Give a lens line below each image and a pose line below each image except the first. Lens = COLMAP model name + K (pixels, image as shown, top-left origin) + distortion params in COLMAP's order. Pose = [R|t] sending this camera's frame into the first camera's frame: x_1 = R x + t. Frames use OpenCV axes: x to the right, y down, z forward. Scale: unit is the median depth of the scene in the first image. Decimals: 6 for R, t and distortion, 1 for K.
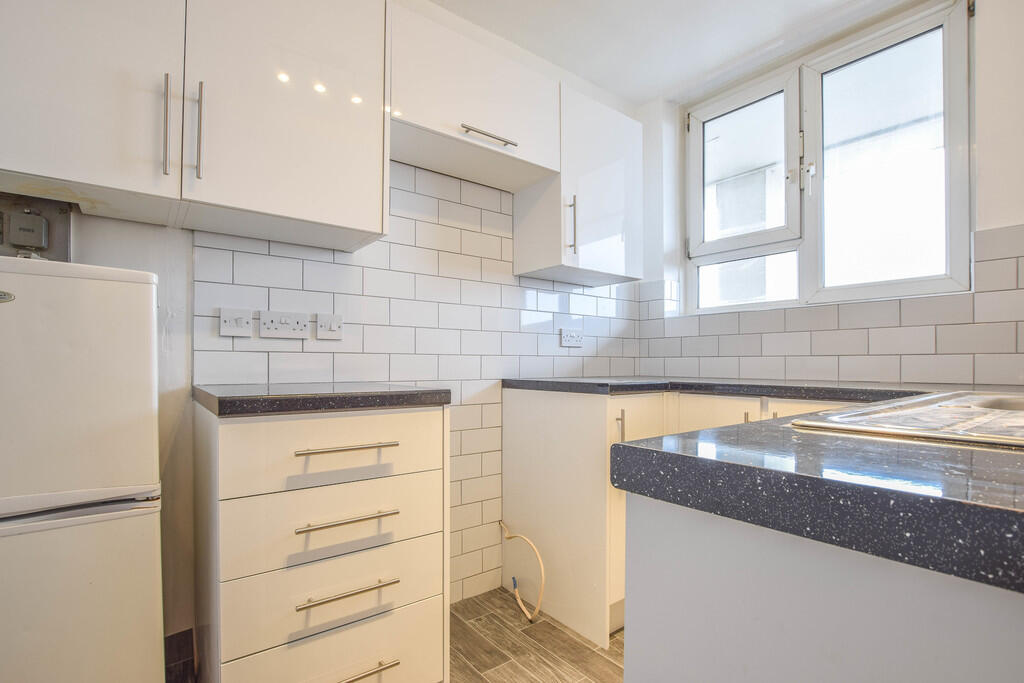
lens RADIAL K [[497.4, 0, 540.4], [0, 497.4, 354.9], [0, 0, 1]] dist [-0.018119, -0.000173]
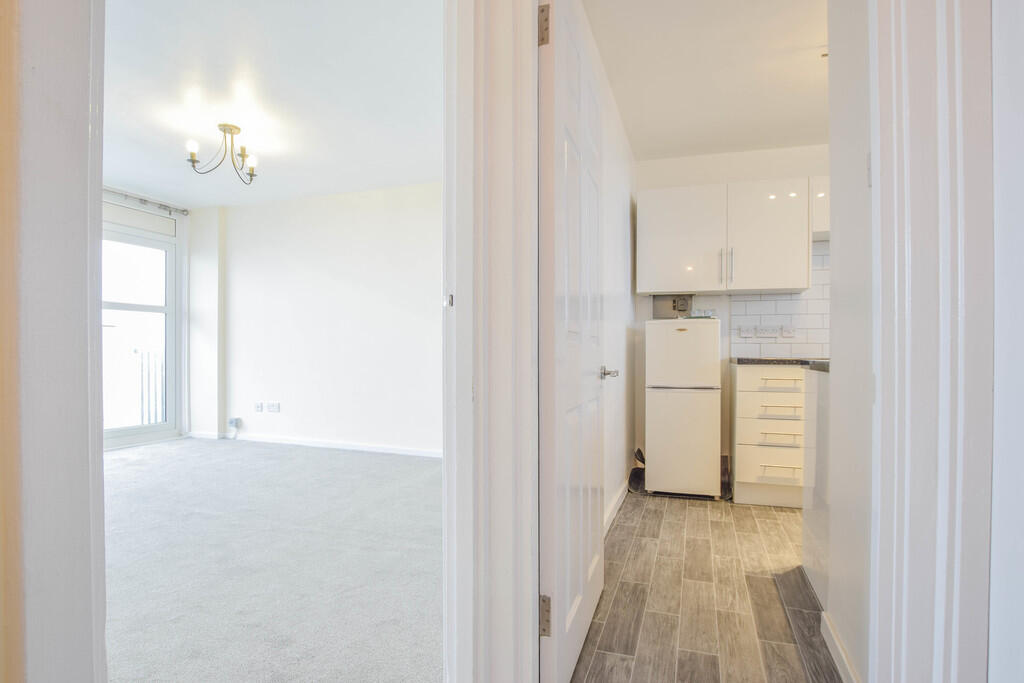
lens RADIAL K [[497.4, 0, 540.4], [0, 497.4, 354.9], [0, 0, 1]] dist [-0.018119, -0.000173]
pose [[0.545813, 0.004876, -0.837893, 0.962824], [0.002708, 0.999968, 0.007583, 0.032271], [0.837903, -0.006408, 0.545782, -1.300863]]
